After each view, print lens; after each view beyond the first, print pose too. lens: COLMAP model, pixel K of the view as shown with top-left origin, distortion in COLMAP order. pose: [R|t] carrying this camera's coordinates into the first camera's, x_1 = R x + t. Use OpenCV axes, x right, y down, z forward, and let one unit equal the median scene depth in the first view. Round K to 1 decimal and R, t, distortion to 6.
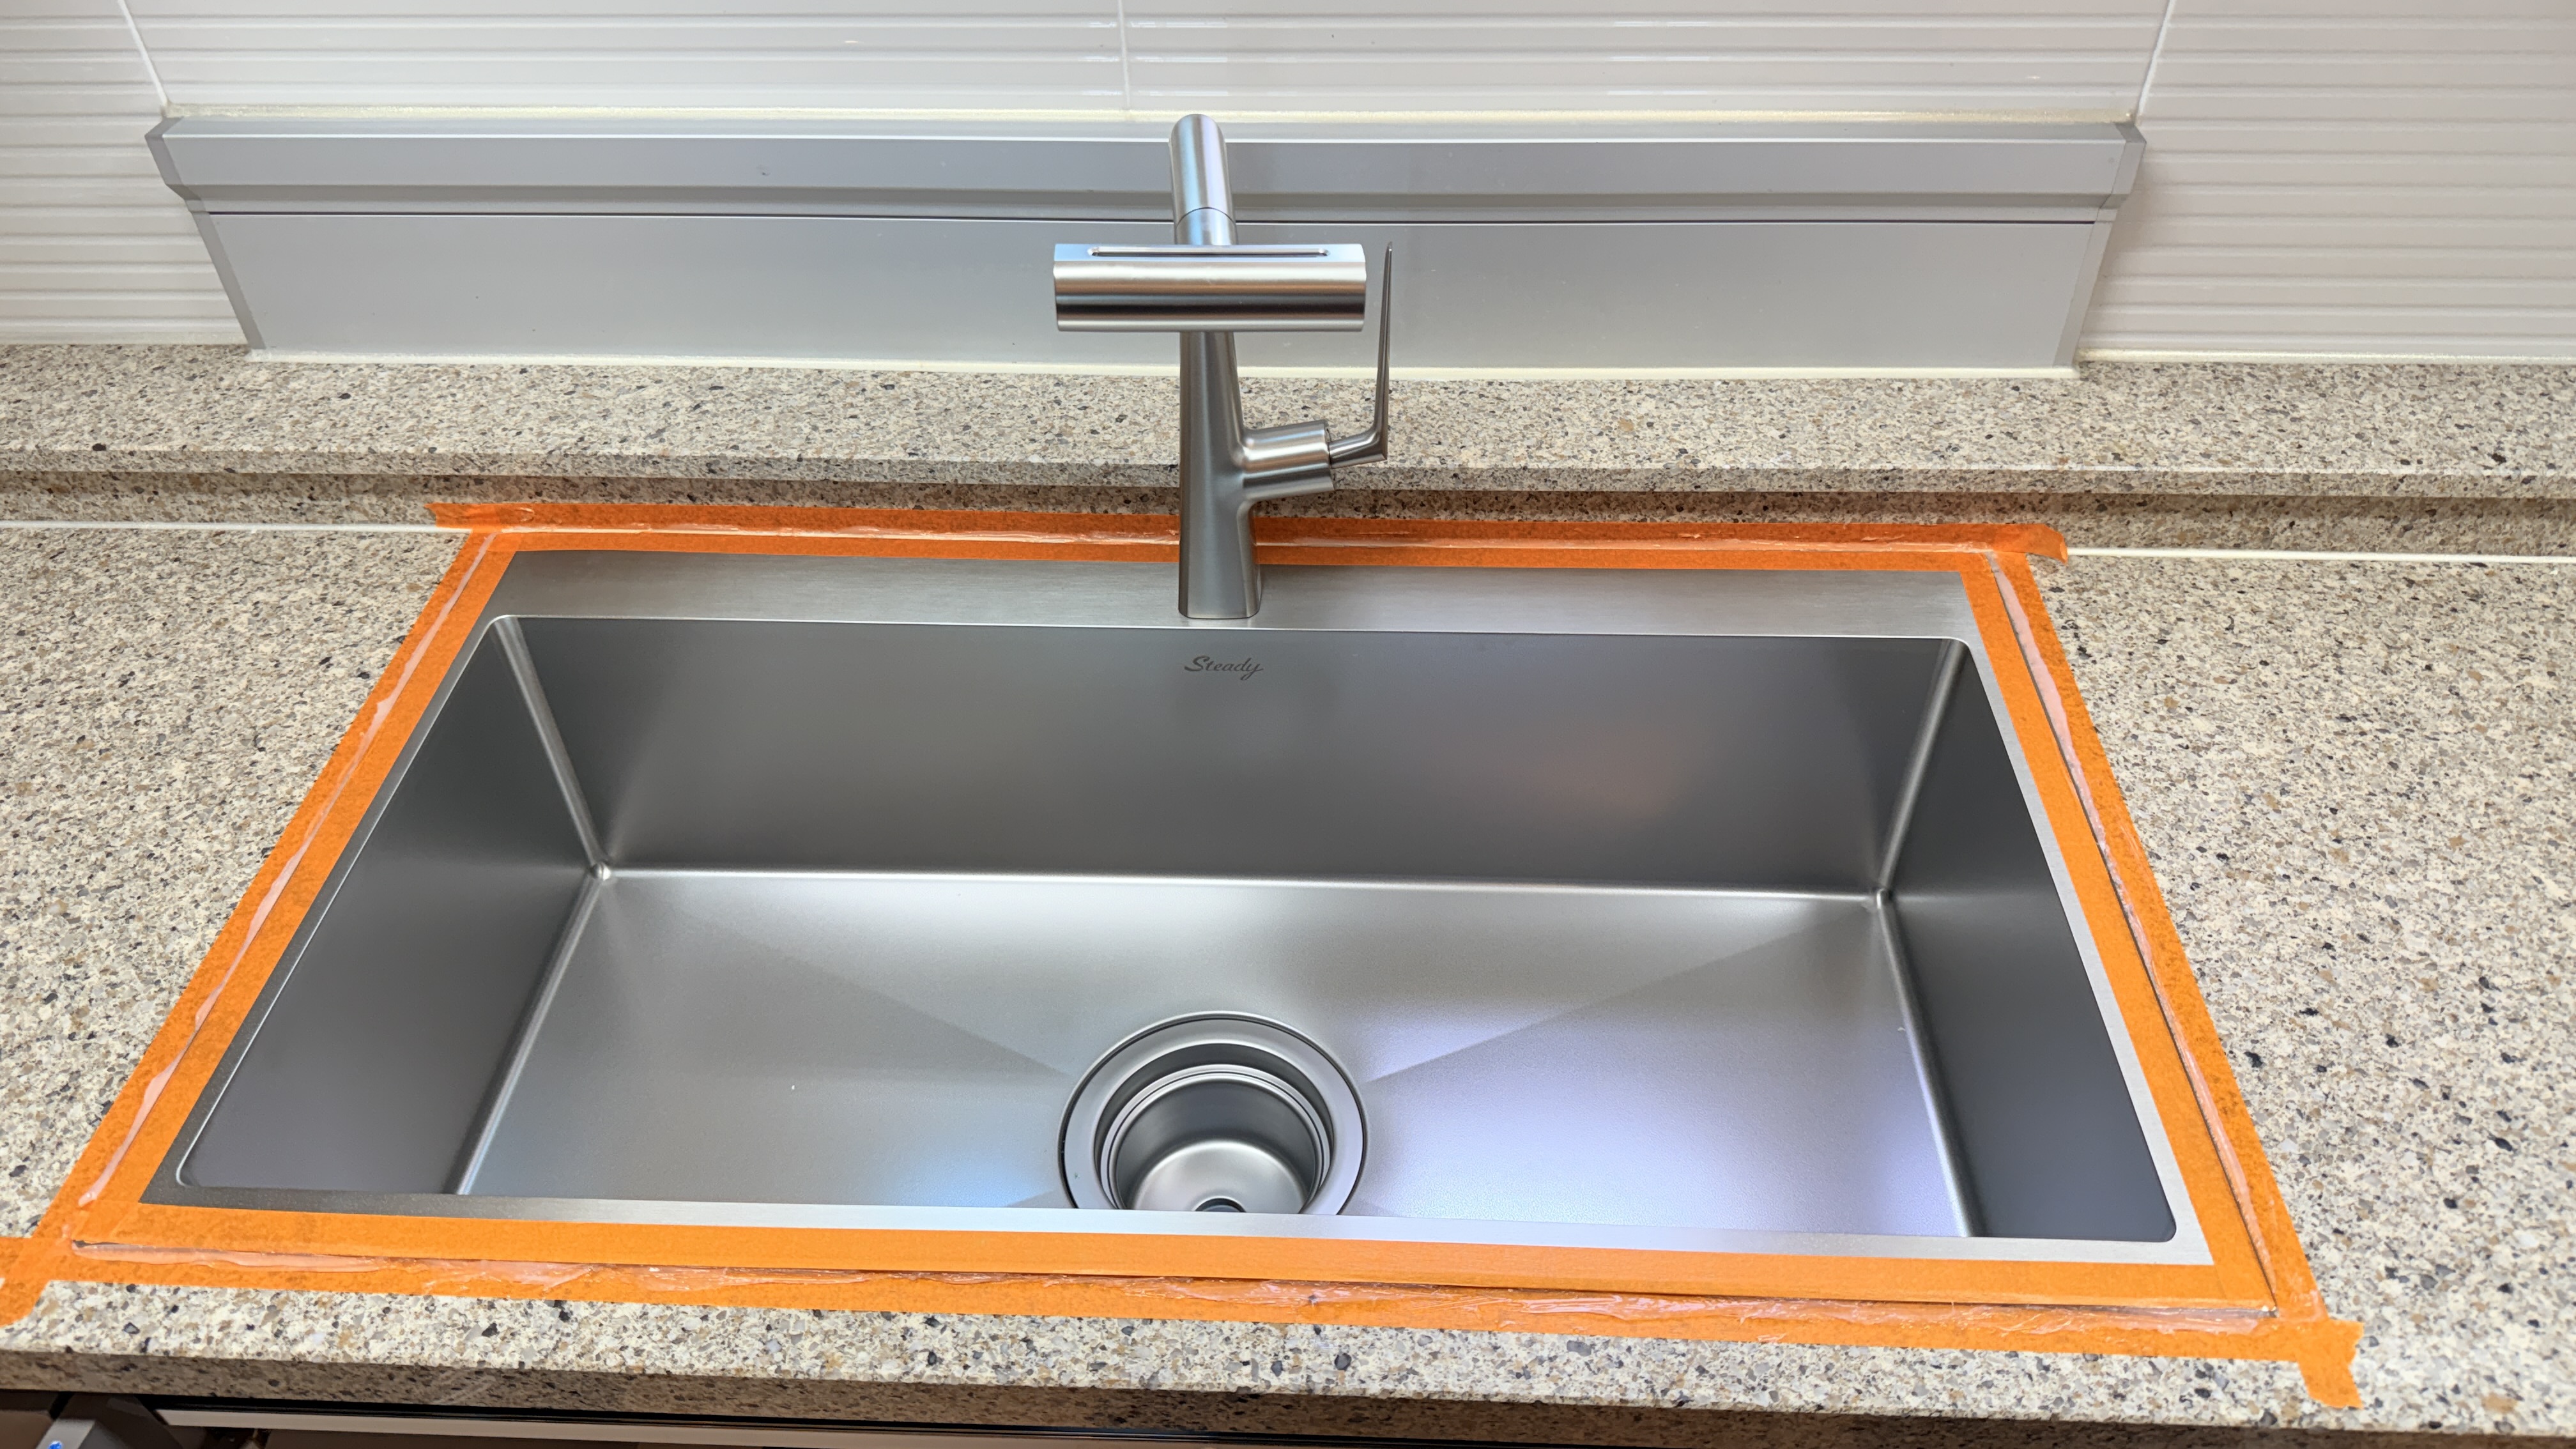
lens RADIAL K [[1842.1, 0, 1299.3], [0, 1842.1, 731.4], [0, 0, 1]] dist [0.010452, -0.019238]
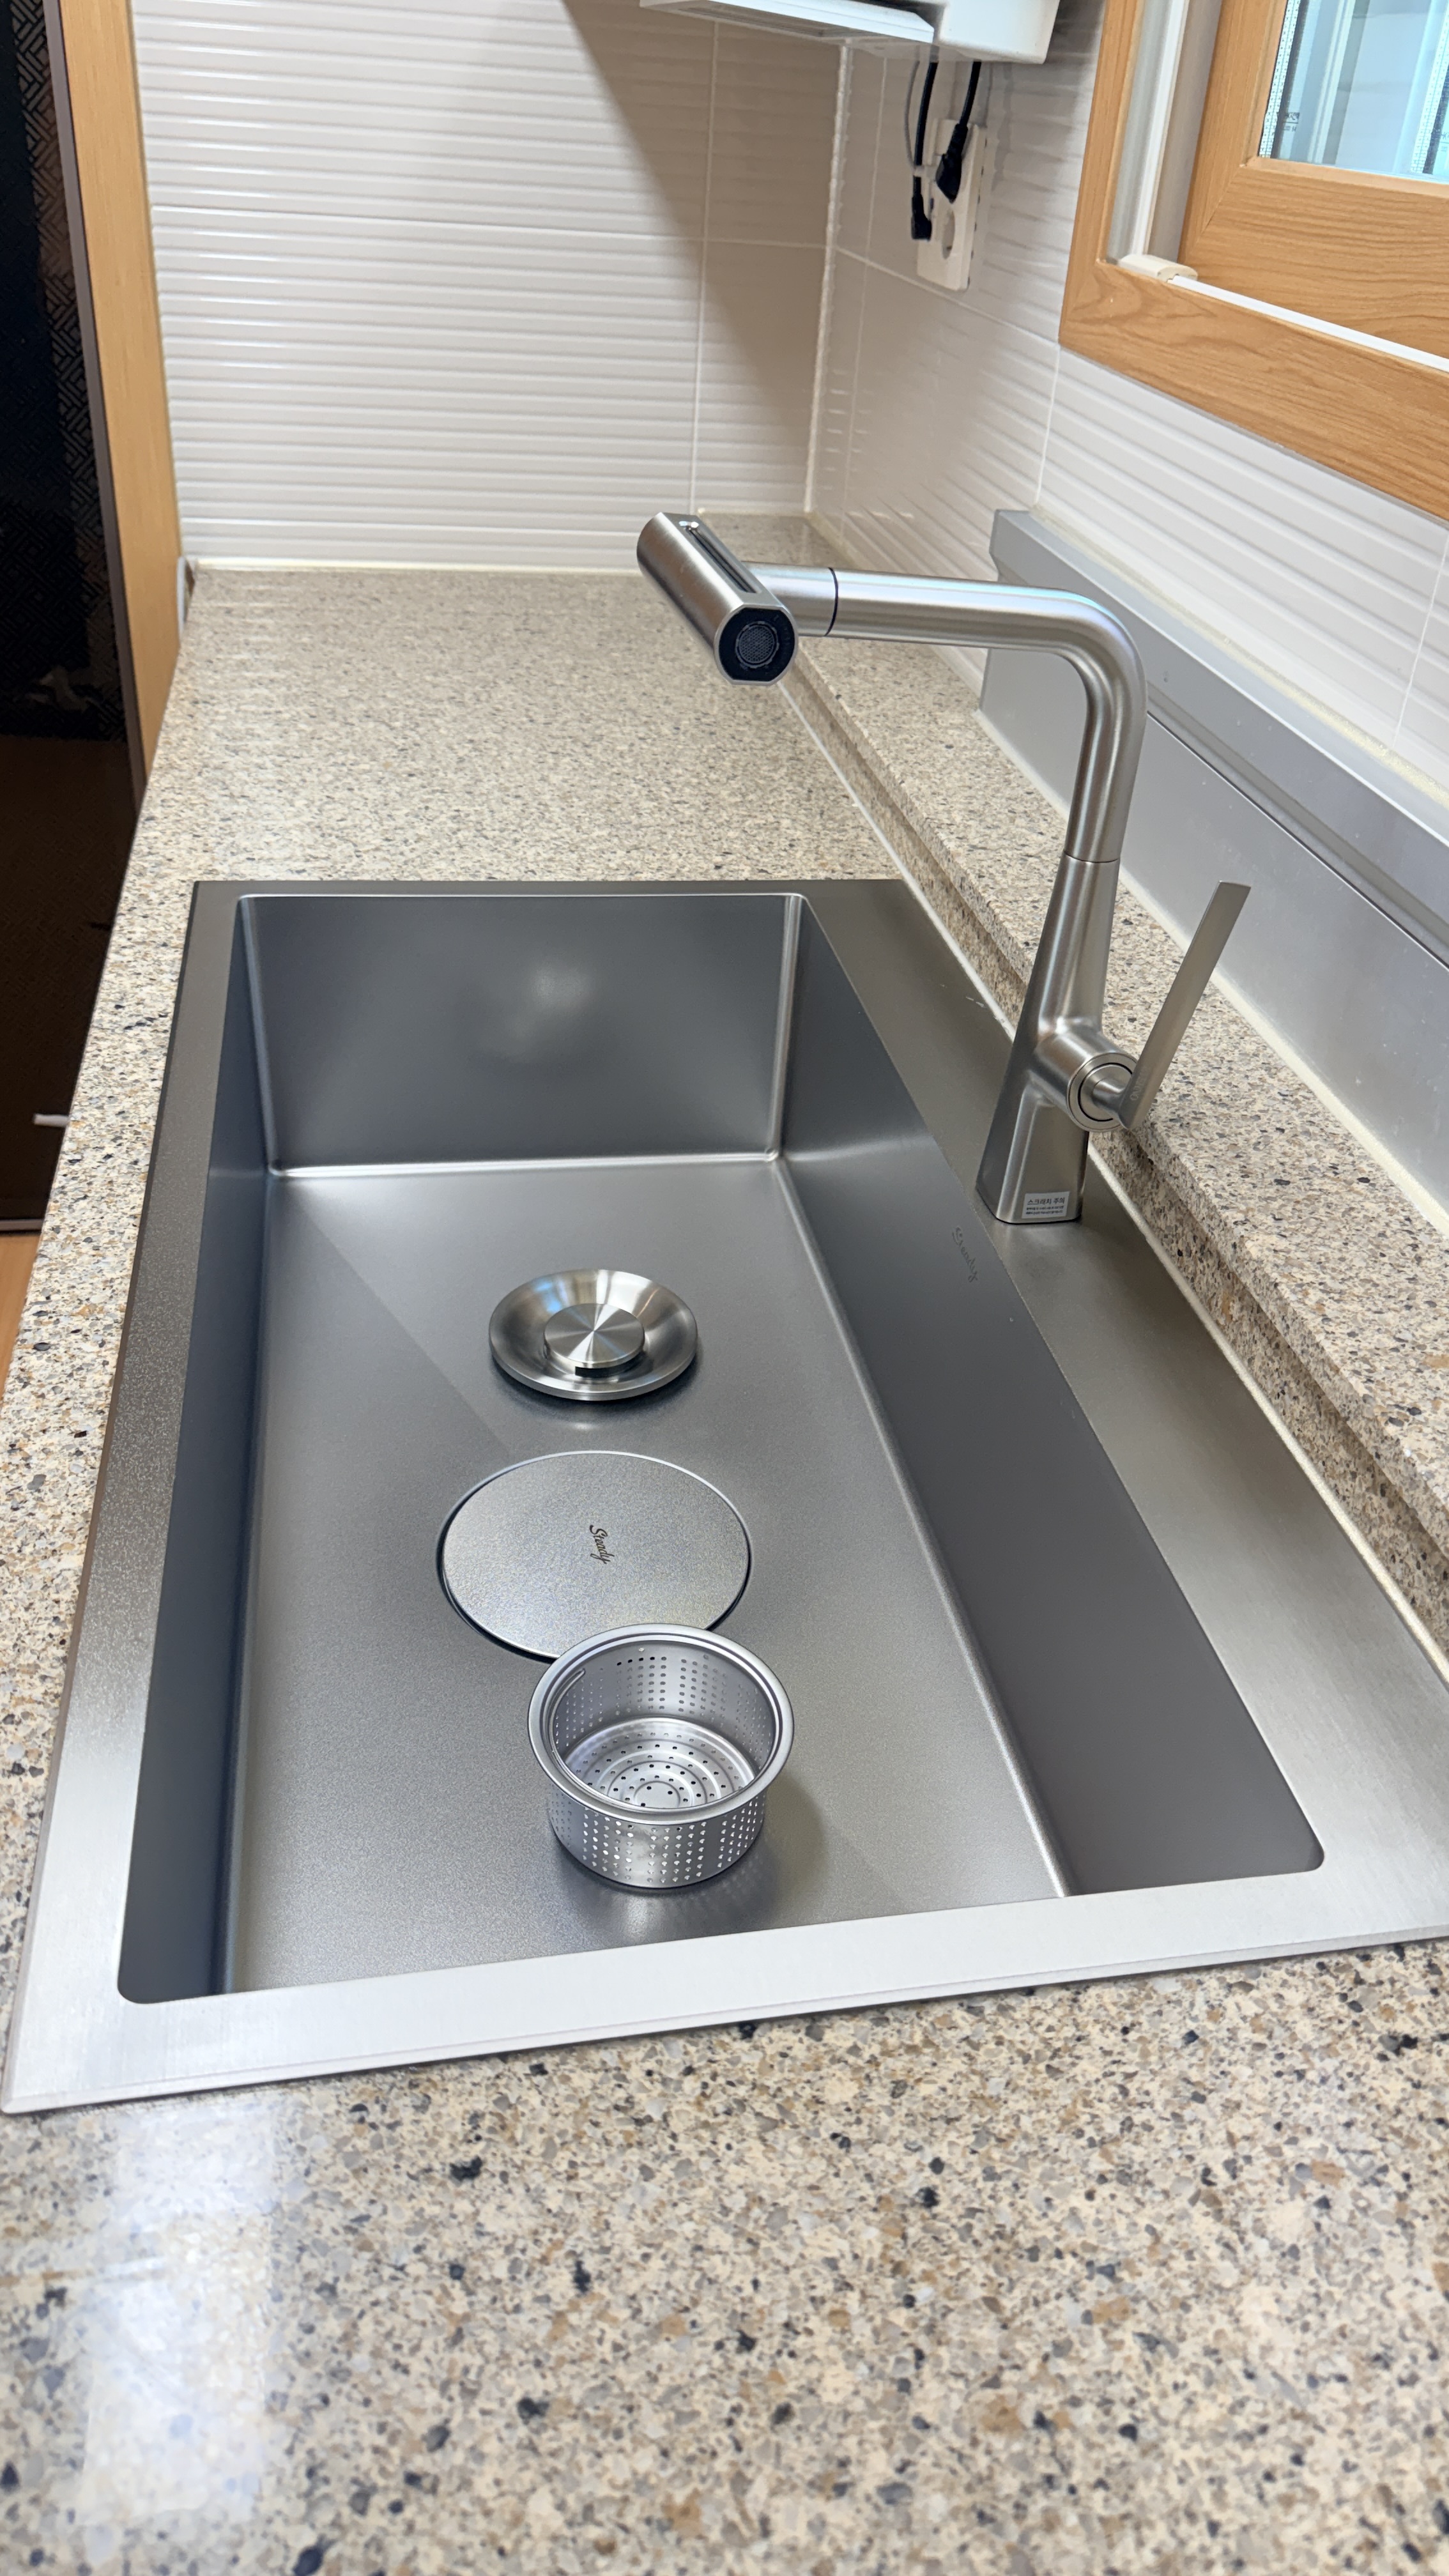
lens RADIAL K [[1842.1, 0, 725.0], [0, 1842.1, 1326.5], [0, 0, 1]] dist [0.010452, -0.019238]
pose [[0.212938, 0.580191, -0.786152, 0.734385], [-0.711356, 0.643632, 0.282331, -0.203473], [0.669799, 0.499115, 0.549777, 0.497592]]
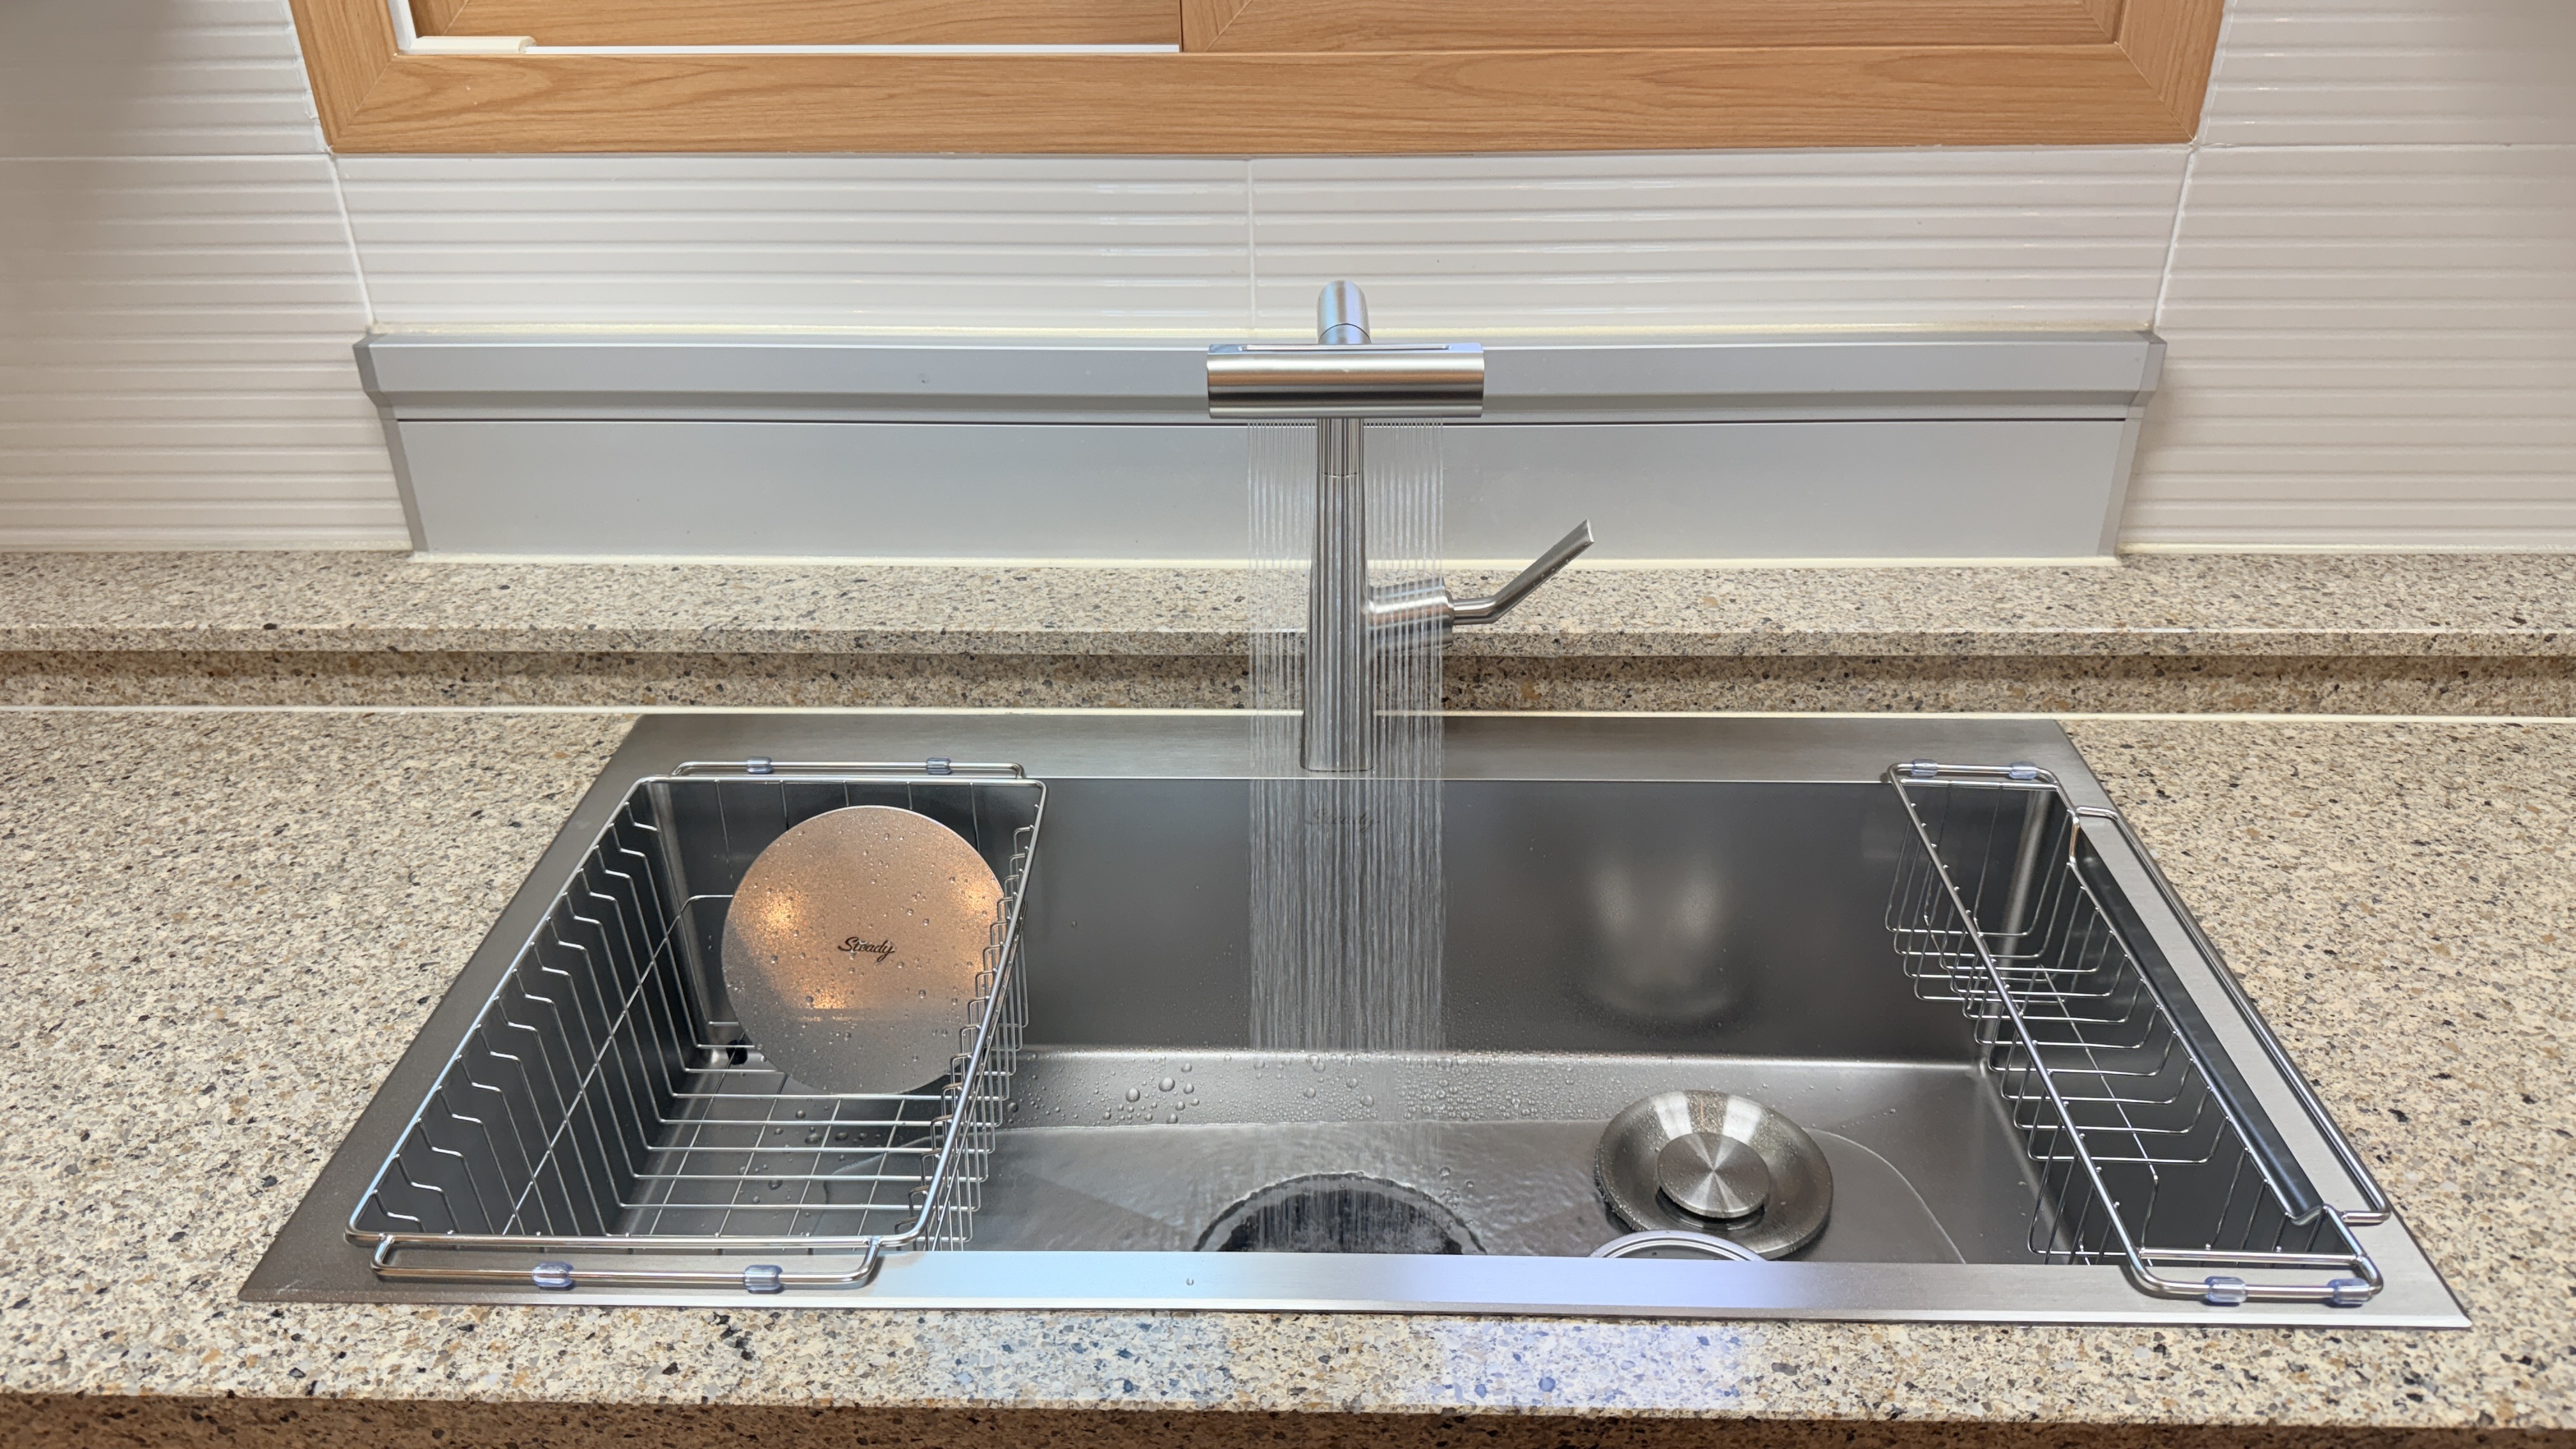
lens RADIAL K [[1842.1, 0, 1303.8], [0, 1842.1, 729.5], [0, 0, 1]] dist [0.010452, -0.019238]
pose [[0.999750, -0.003115, 0.022160, -0.095708], [0.008149, 0.972950, -0.230870, 0.172216], [-0.020842, 0.230993, 0.972732, -0.027102]]
